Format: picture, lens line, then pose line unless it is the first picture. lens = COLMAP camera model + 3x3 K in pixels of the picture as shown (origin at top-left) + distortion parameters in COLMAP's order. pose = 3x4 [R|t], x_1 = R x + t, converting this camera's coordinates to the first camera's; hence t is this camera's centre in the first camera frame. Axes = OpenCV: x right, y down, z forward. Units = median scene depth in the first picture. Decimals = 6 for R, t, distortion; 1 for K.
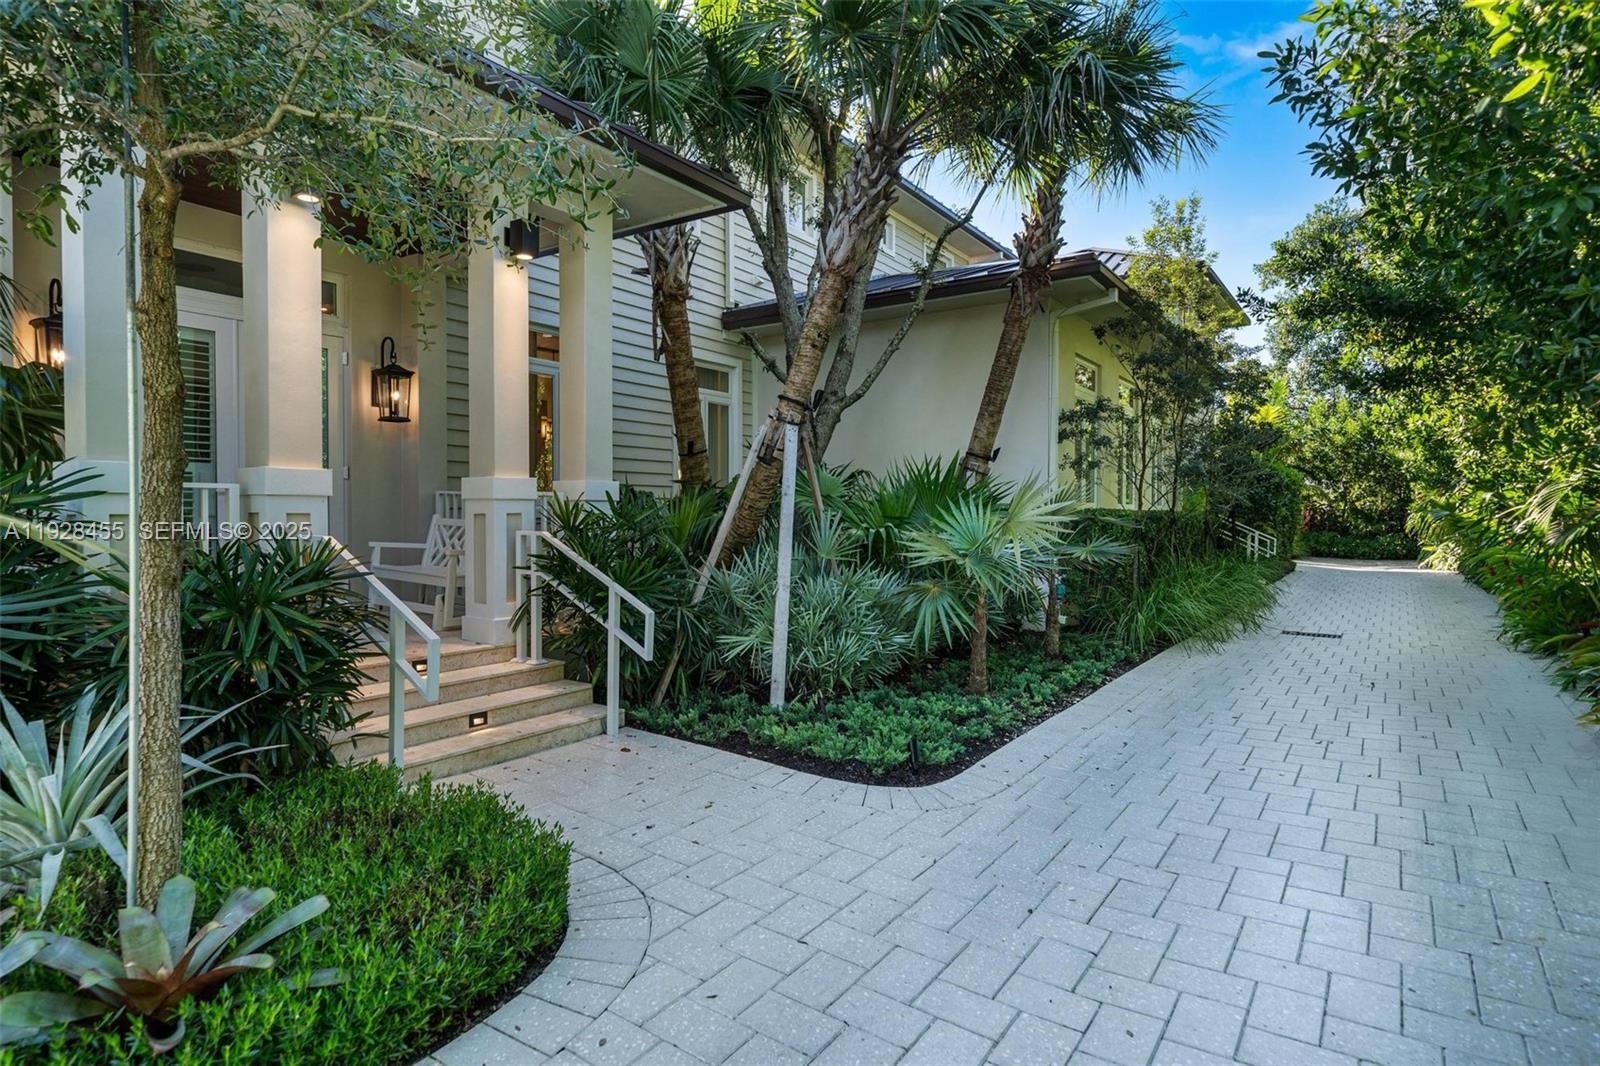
lens RADIAL K [[887.1, 0, 800.0], [0, 887.1, 533.0], [0, 0, 1]] dist [0.000517, 0.000842]
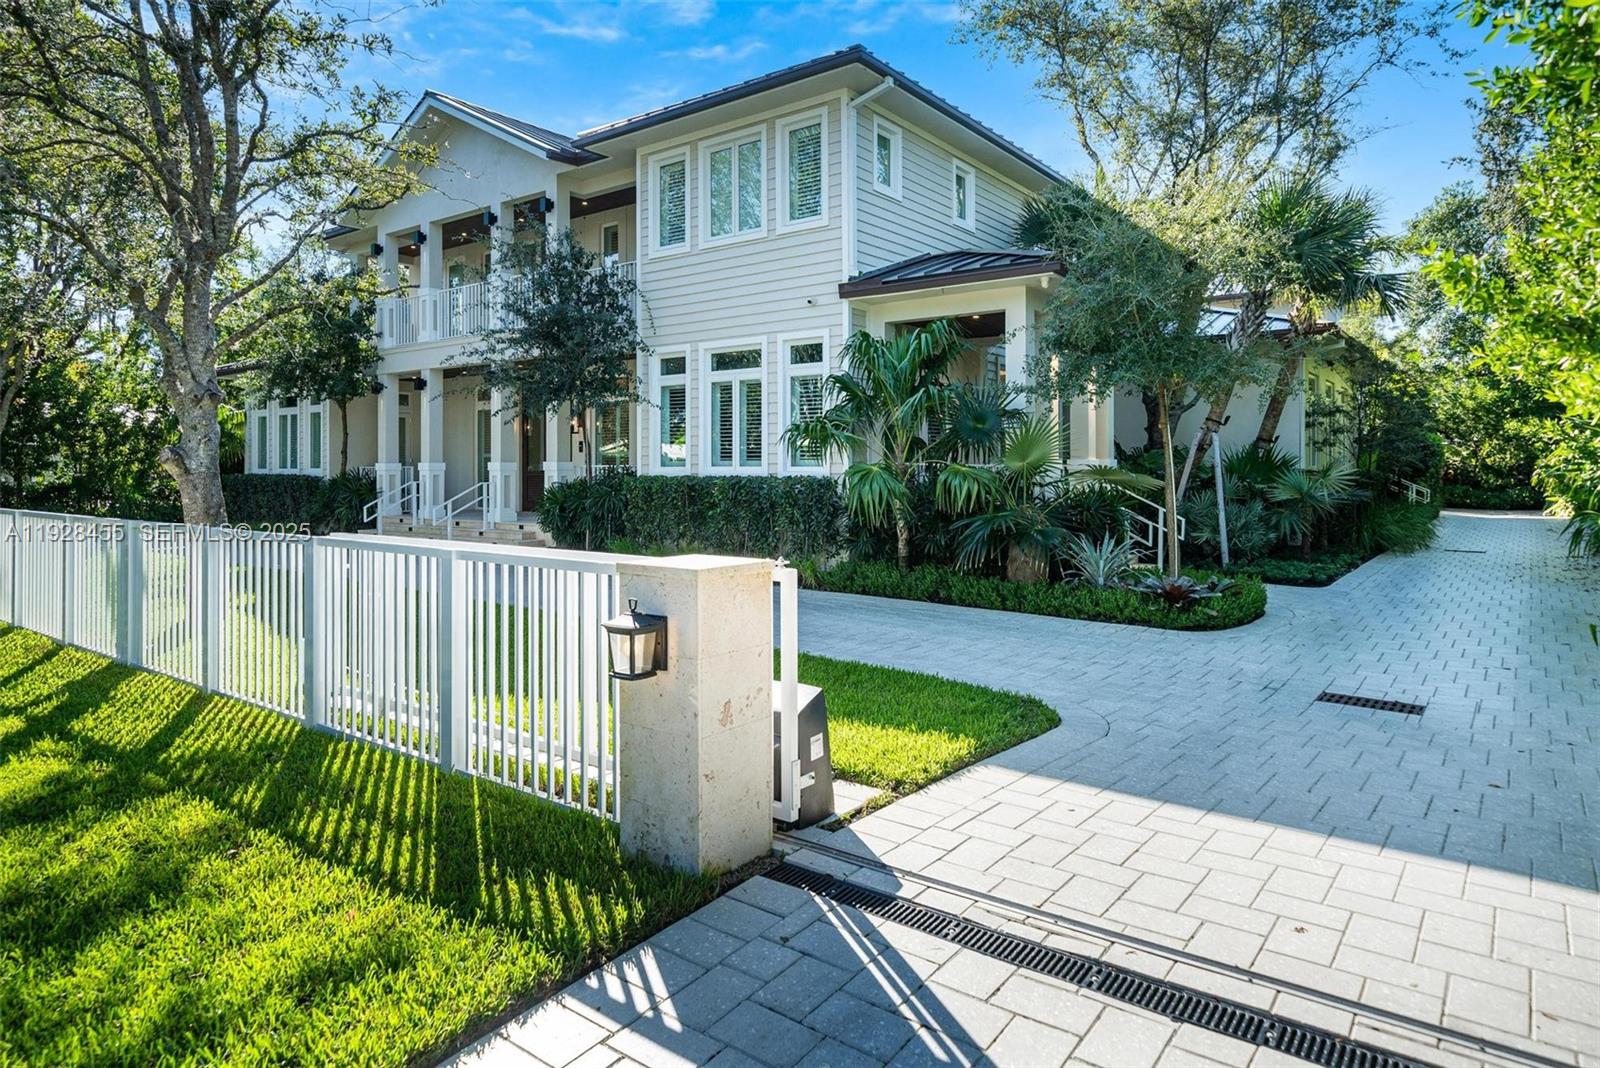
lens RADIAL K [[932.0, 0, 798.7], [0, 932.0, 468.8], [0, 0, 1]] dist [-0.023816, -0.001551]
pose [[0.996859, -0.003707, -0.079109, -0.180931], [0.001987, 0.999760, -0.021813, 0.001687], [0.079171, 0.021588, 0.996627, -0.276178]]
